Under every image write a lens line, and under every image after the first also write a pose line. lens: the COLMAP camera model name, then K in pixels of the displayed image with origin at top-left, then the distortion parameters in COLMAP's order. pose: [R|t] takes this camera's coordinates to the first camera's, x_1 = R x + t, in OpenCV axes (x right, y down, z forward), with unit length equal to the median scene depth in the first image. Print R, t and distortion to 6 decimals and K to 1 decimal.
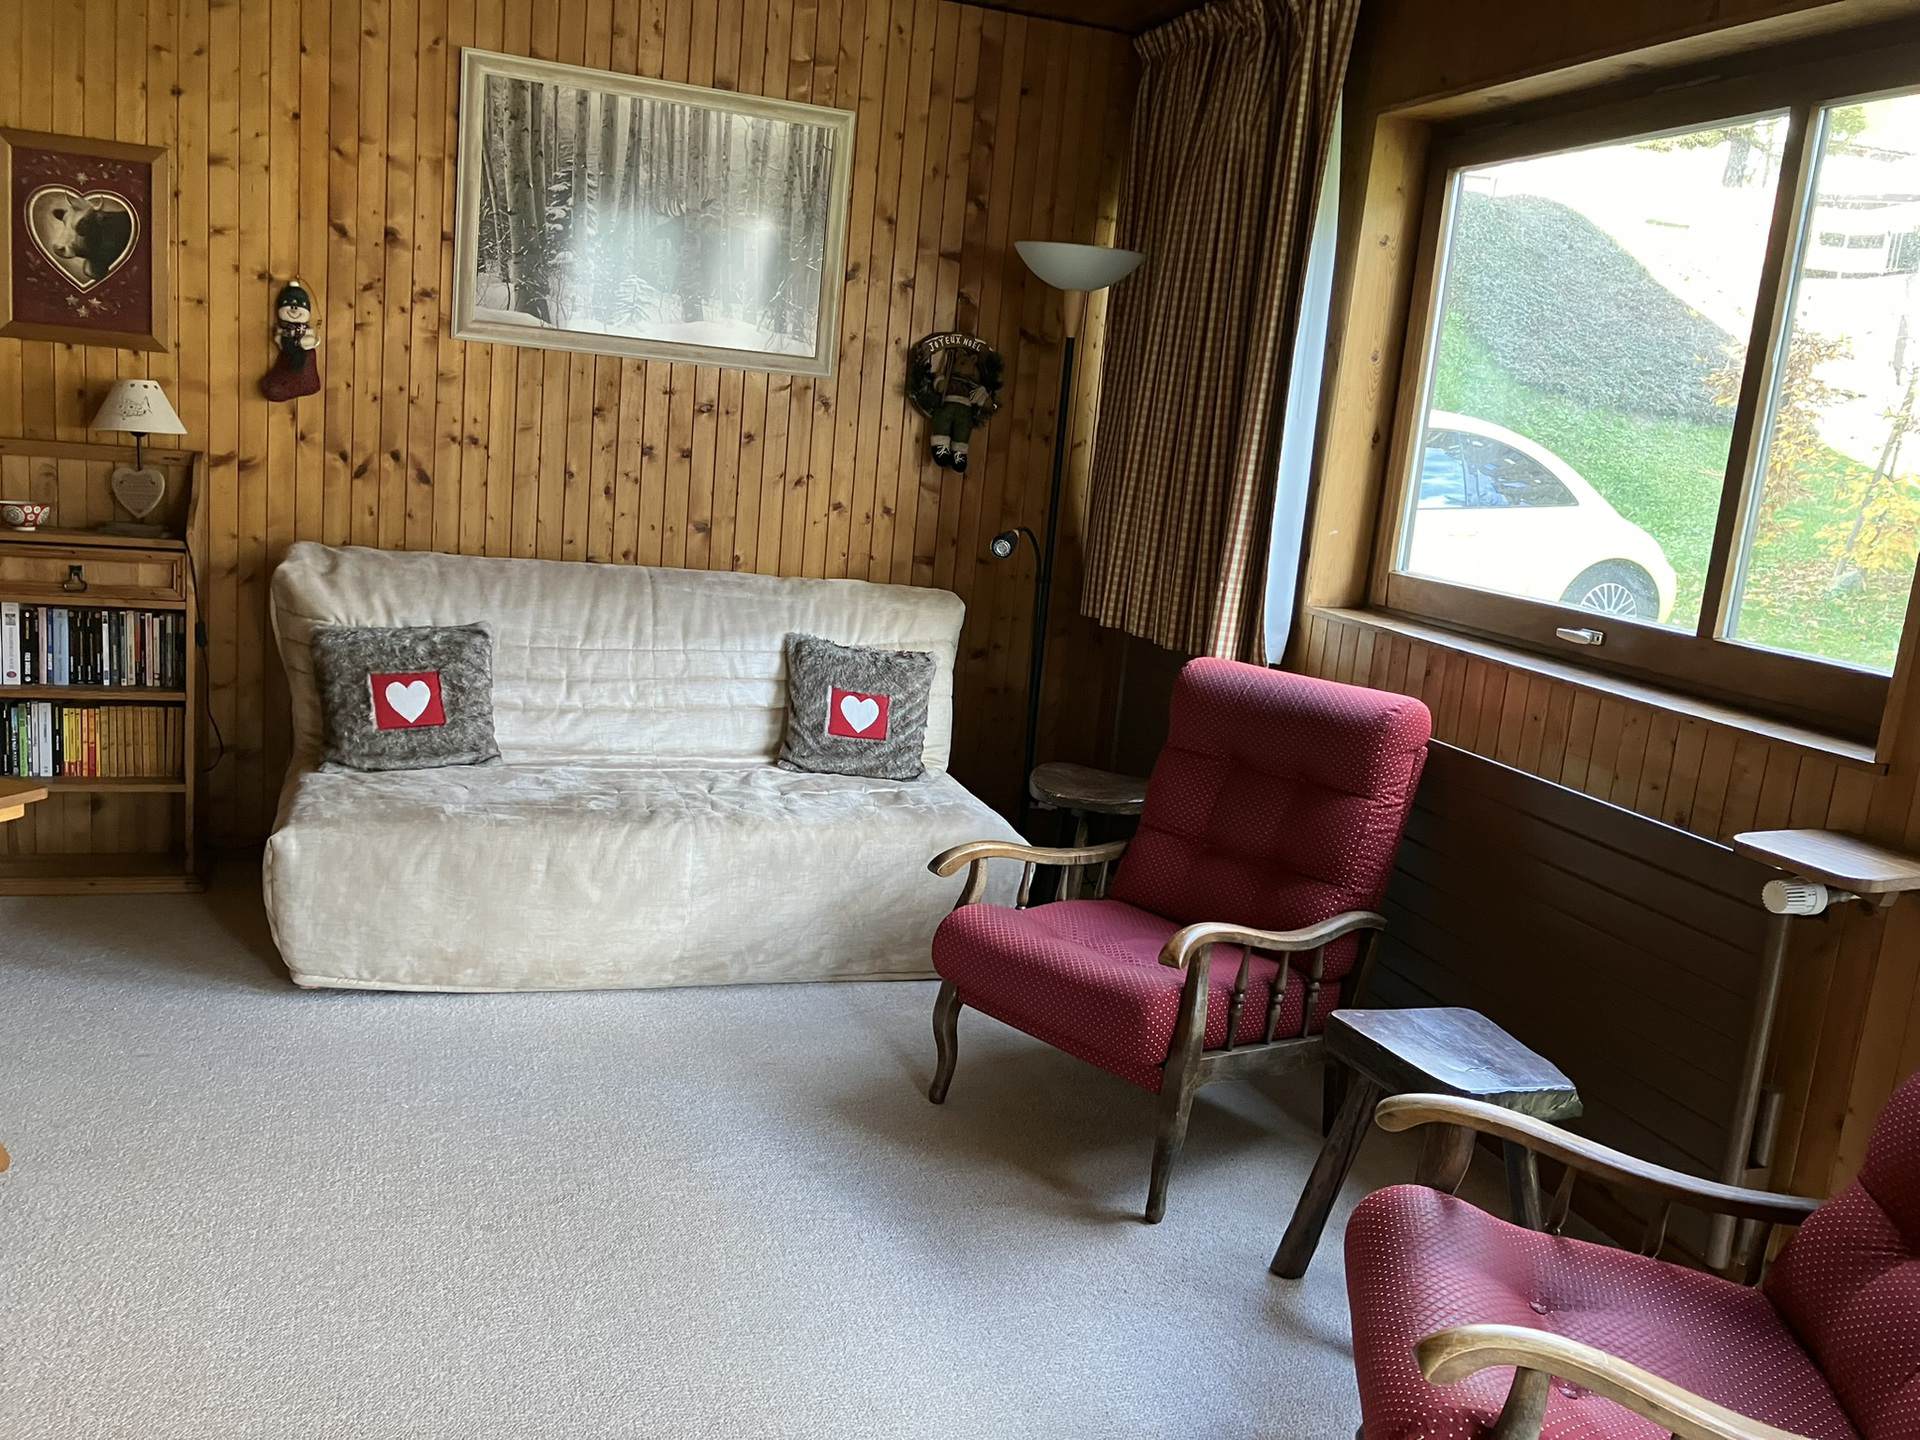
lens RADIAL K [[1573.2, 0, 966.5], [0, 1573.2, 711.3], [0, 0, 1]] dist [-0.001316, -0.004418]
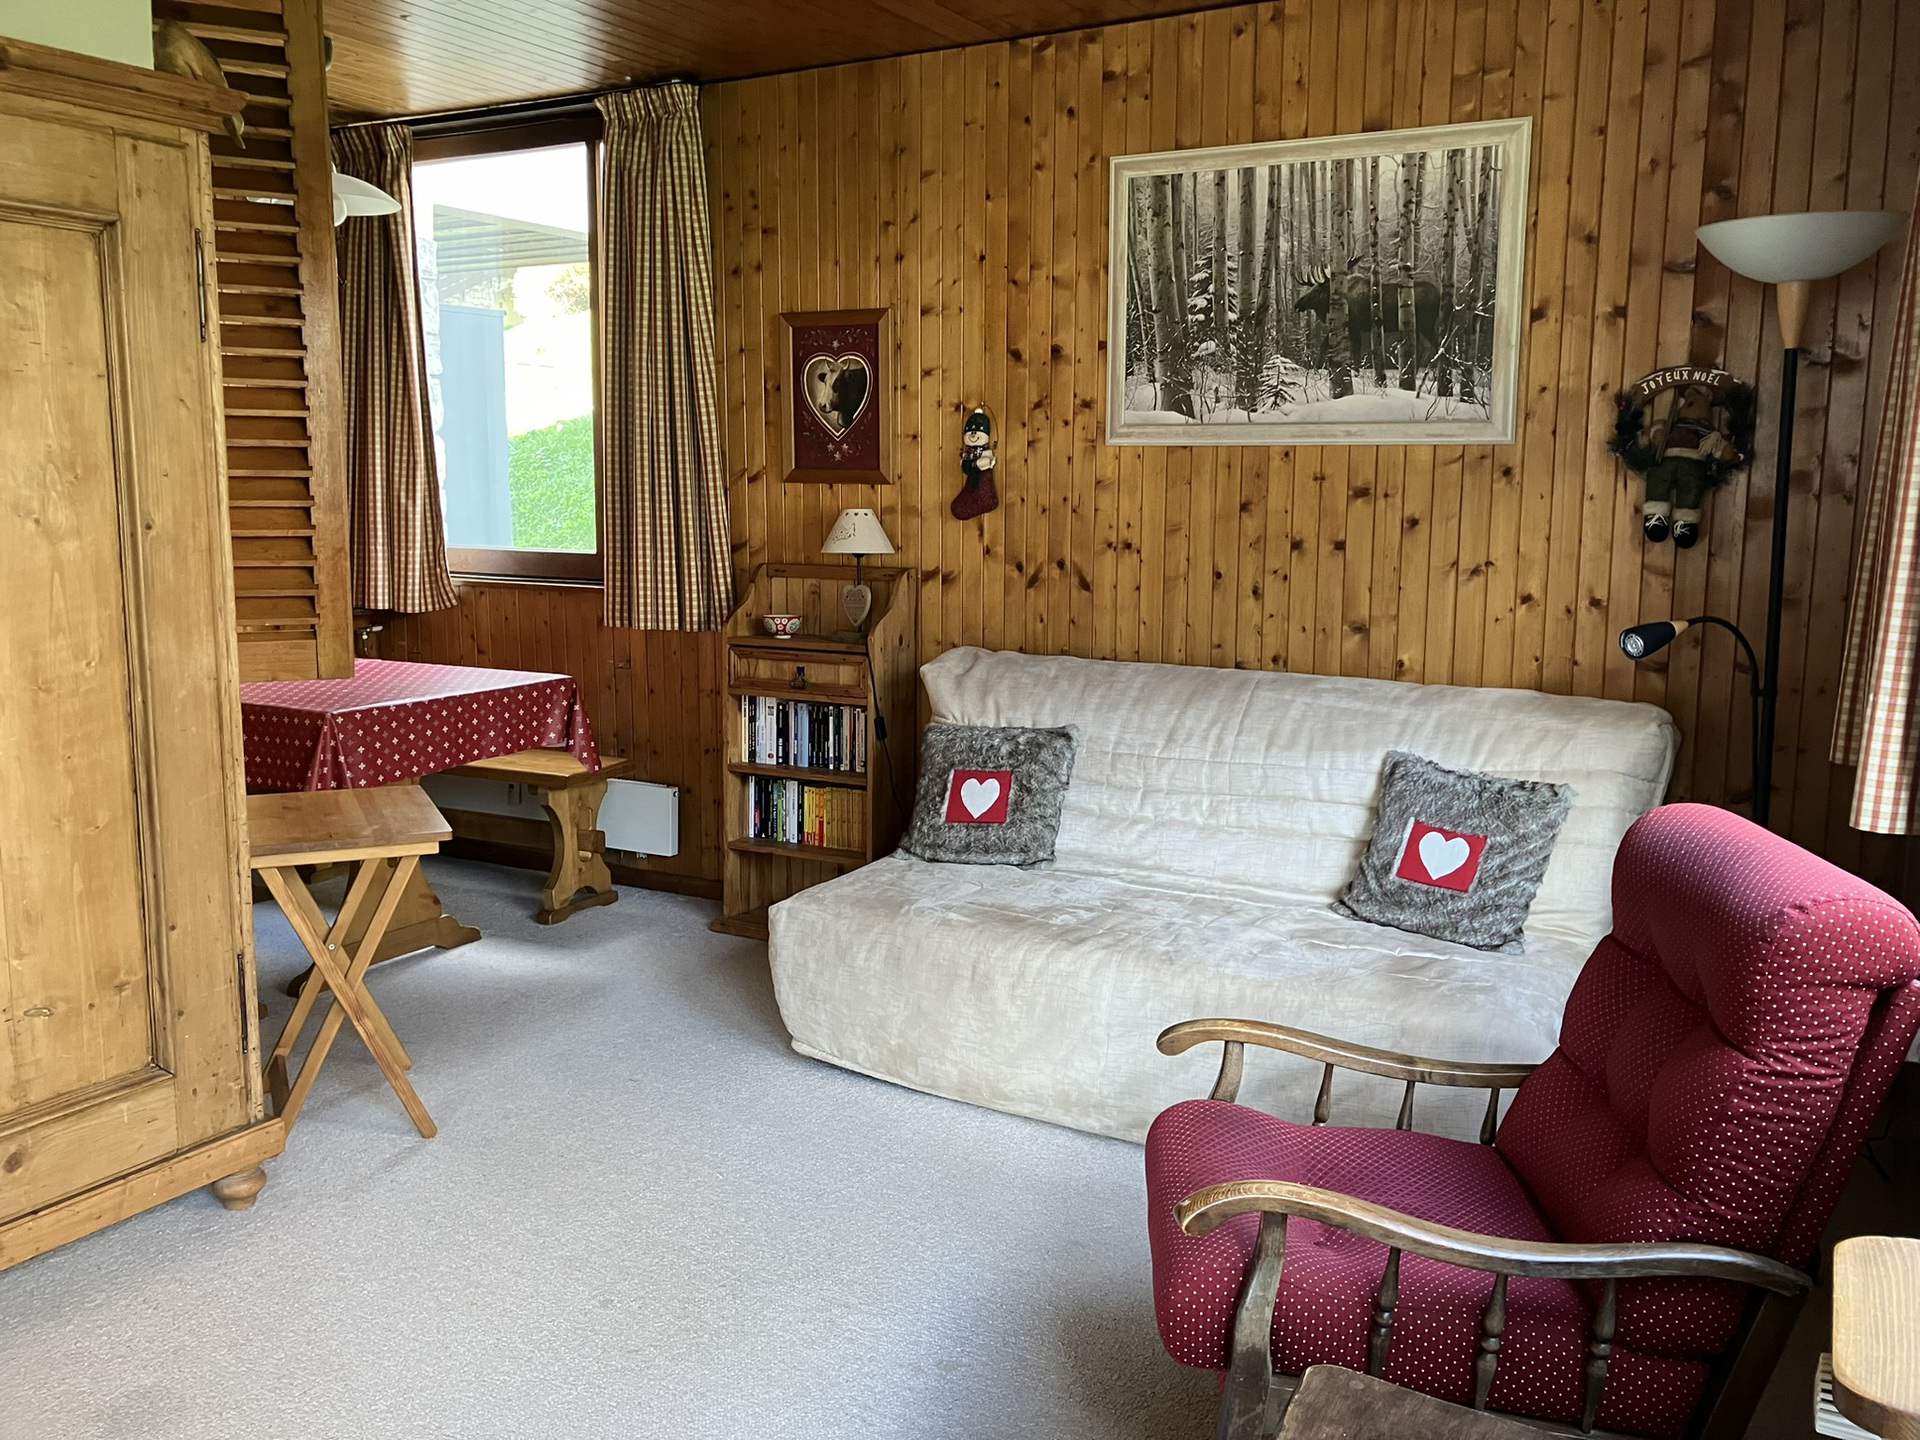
lens RADIAL K [[1557.2, 0, 956.4], [0, 1557.2, 700.8], [0, 0, 1]] dist [0.087596, -0.212587]
pose [[0.652399, 0.016304, -0.757700, 0.375839], [-0.085229, 0.995005, -0.051974, -0.014322], [0.753068, 0.098486, 0.650530, 0.297713]]
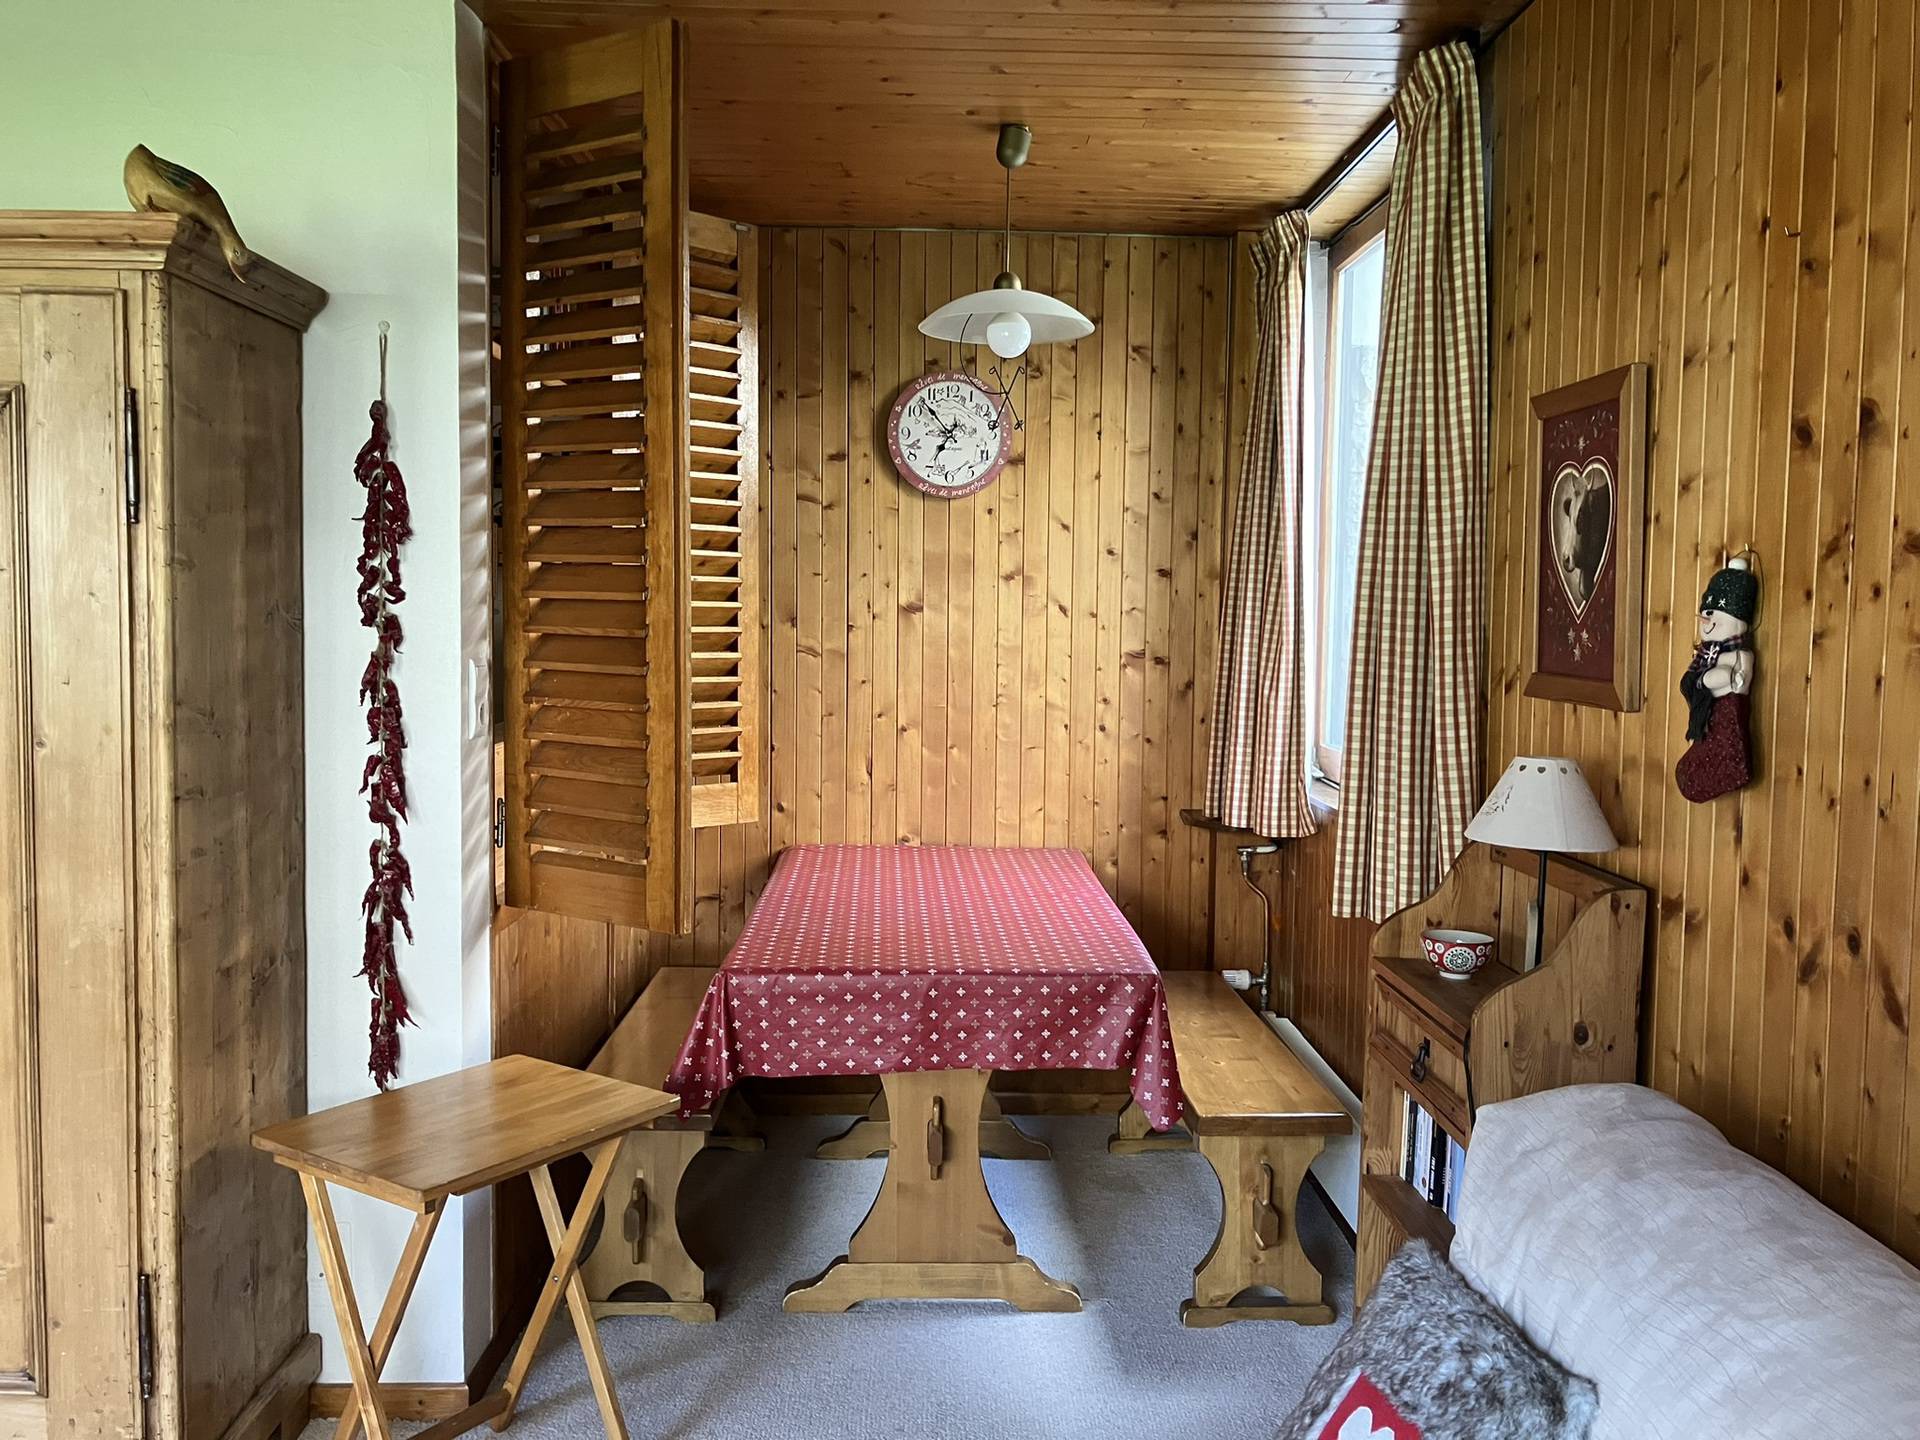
lens RADIAL K [[1573.2, 0, 966.5], [0, 1573.2, 711.3], [0, 0, 1]] dist [-0.001316, -0.004418]
pose [[-0.297713, -0.036562, -0.953955, 0.098708], [-0.219071, 0.975217, 0.030991, -0.186698], [0.929180, 0.218211, -0.298344, 0.912627]]
